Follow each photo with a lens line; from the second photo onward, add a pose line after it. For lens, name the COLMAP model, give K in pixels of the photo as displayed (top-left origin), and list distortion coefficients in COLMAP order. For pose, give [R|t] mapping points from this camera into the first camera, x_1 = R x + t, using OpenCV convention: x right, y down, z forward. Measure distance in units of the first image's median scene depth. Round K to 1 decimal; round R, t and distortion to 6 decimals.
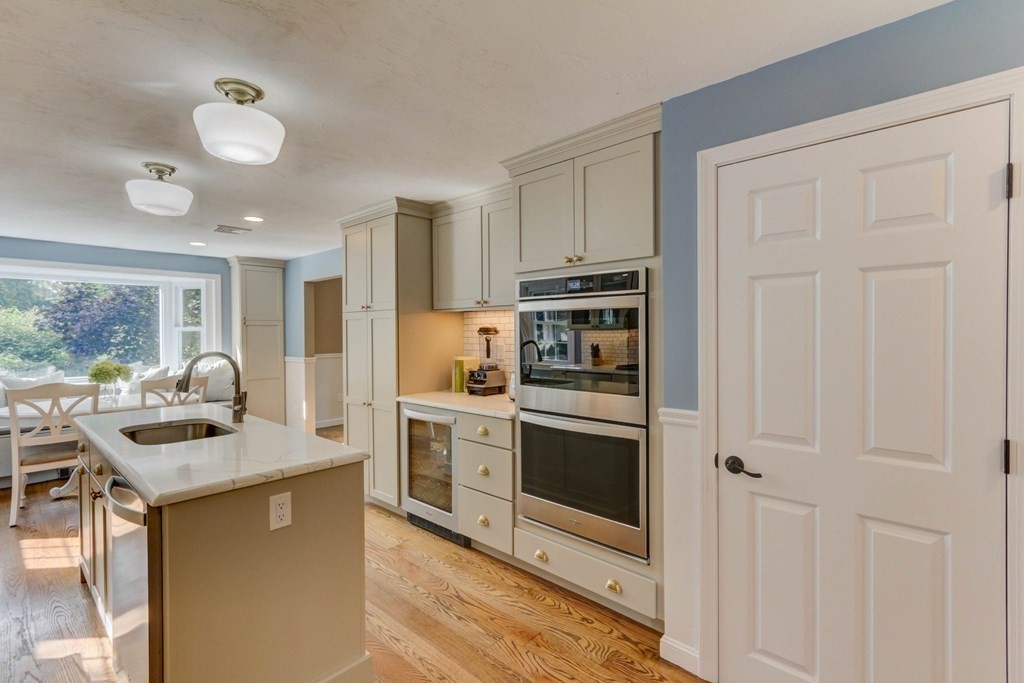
lens RADIAL K [[475.5, 0, 511.7], [0, 475.5, 337.2], [0, 0, 1]] dist [-0.002193, 0.005497]
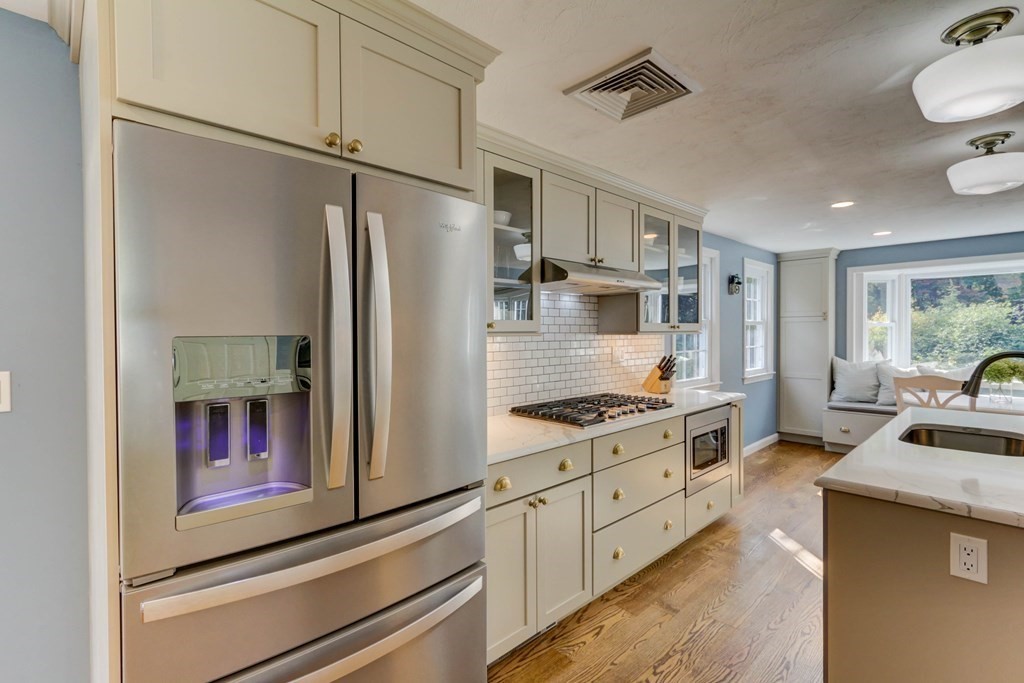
lens RADIAL K [[475.5, 0, 511.7], [0, 475.5, 337.2], [0, 0, 1]] dist [-0.002193, 0.005497]
pose [[-0.058794, 0.015025, -0.998157, 0.197562], [-0.002309, 0.999882, 0.015187, -0.003108], [0.998267, 0.003198, -0.058753, 0.179717]]
